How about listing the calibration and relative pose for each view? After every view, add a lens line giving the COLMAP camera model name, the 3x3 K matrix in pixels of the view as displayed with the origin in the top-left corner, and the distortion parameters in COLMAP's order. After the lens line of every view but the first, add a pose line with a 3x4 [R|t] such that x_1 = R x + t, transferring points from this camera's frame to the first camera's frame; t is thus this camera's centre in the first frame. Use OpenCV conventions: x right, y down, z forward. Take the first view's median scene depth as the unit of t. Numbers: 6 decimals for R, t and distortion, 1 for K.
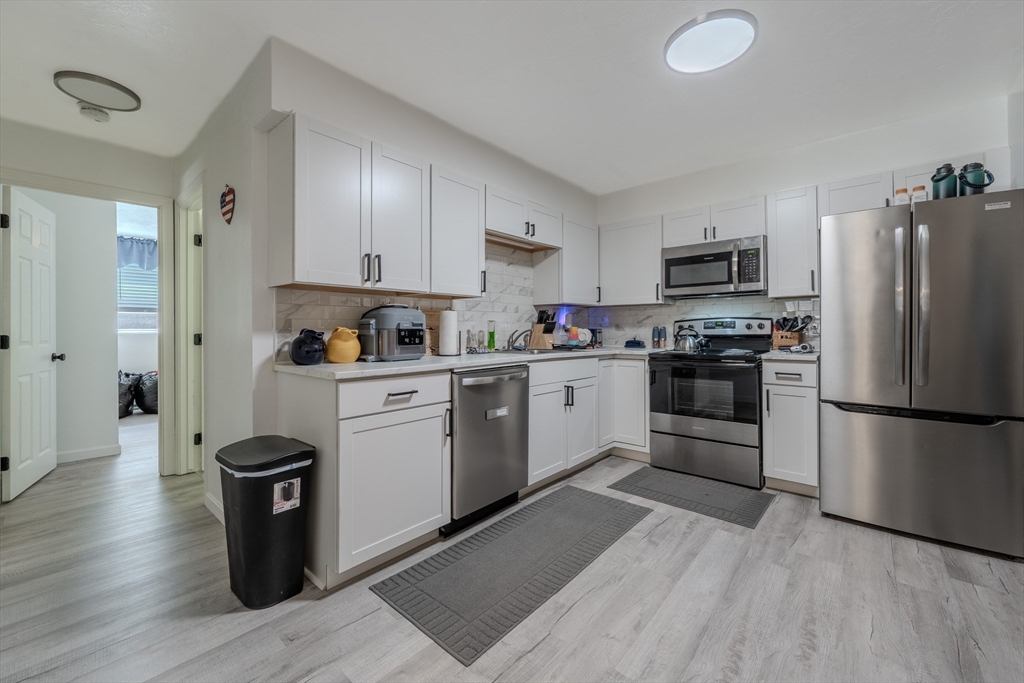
lens RADIAL K [[405.5, 0, 512.0], [0, 405.5, 341.5], [0, 0, 1]] dist [-0.000875, 0.000028]
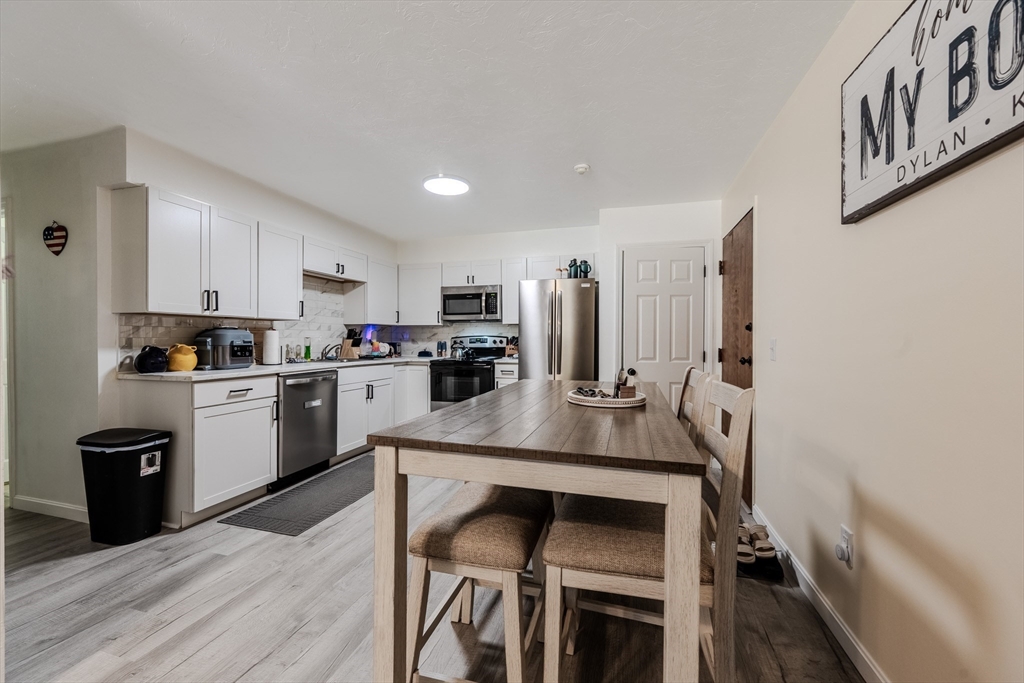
lens RADIAL K [[405.5, 0, 512.0], [0, 405.5, 341.5], [0, 0, 1]] dist [-0.000875, 0.000028]
pose [[0.910361, 0.001870, 0.413810, 0.009546], [0.007475, 0.999752, -0.020962, -0.007206], [-0.413747, 0.022176, 0.910122, -0.531202]]
